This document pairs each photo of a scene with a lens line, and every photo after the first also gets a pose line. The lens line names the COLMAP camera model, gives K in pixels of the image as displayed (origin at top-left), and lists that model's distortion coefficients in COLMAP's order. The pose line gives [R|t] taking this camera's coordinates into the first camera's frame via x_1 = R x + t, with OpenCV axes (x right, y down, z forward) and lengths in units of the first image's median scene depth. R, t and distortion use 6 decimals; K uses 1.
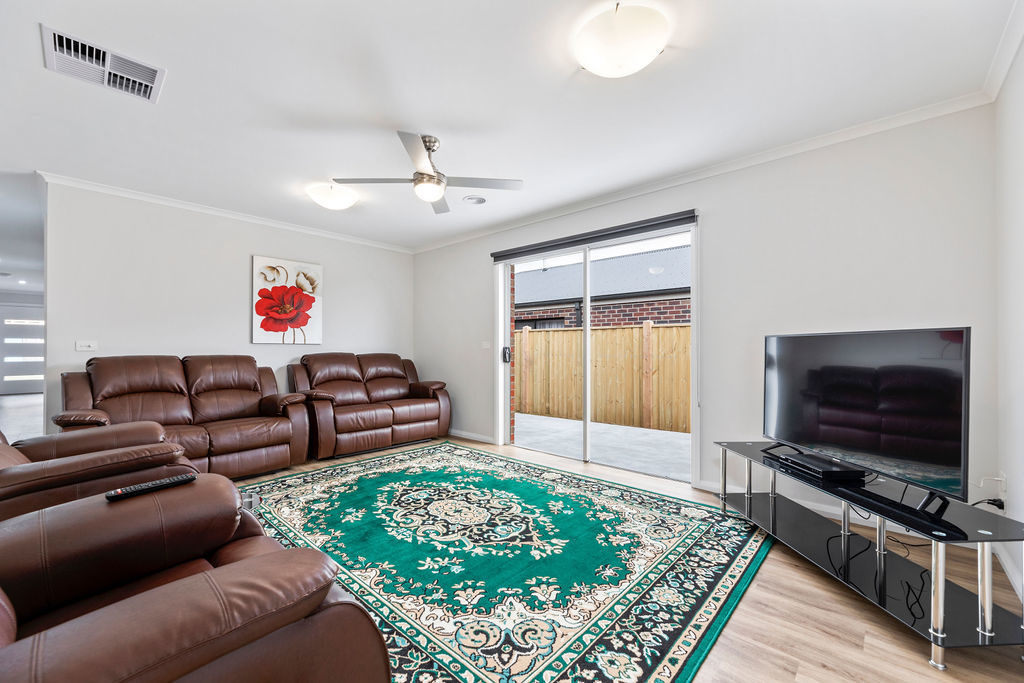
lens RADIAL K [[414.8, 0, 512.0], [0, 414.8, 341.5], [0, 0, 1]] dist [-0.001588, -0.000160]
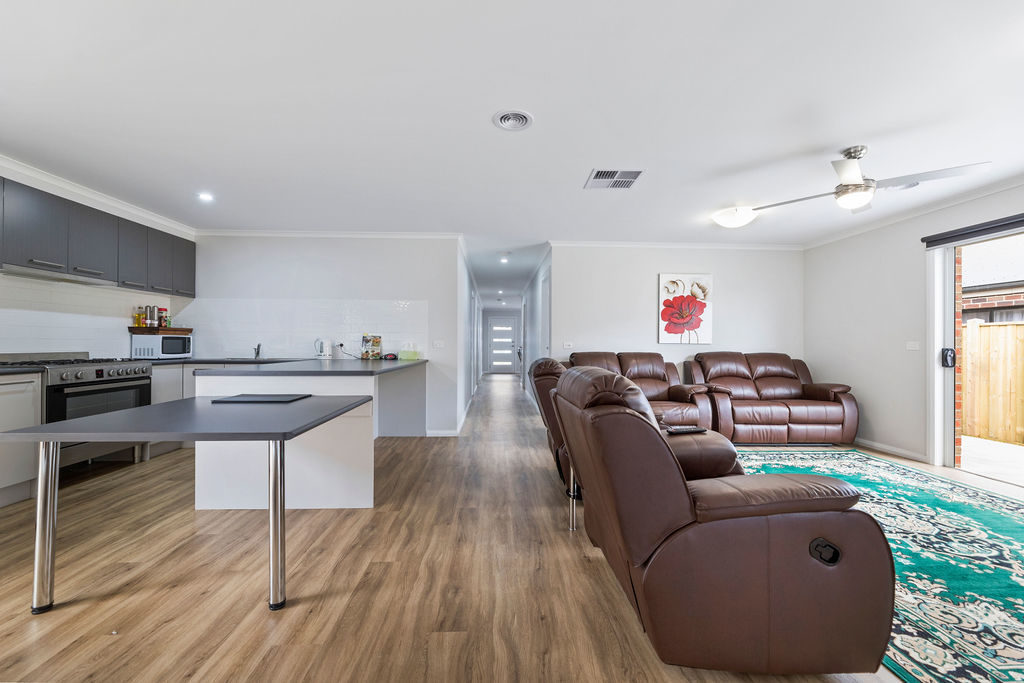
lens RADIAL K [[414.8, 0, 512.0], [0, 414.8, 341.5], [0, 0, 1]] dist [-0.001588, -0.000160]
pose [[0.703066, 0.000828, -0.711124, -0.053260], [0.005260, 0.999966, 0.006366, -0.015309], [0.711105, -0.008216, 0.703038, -0.278019]]
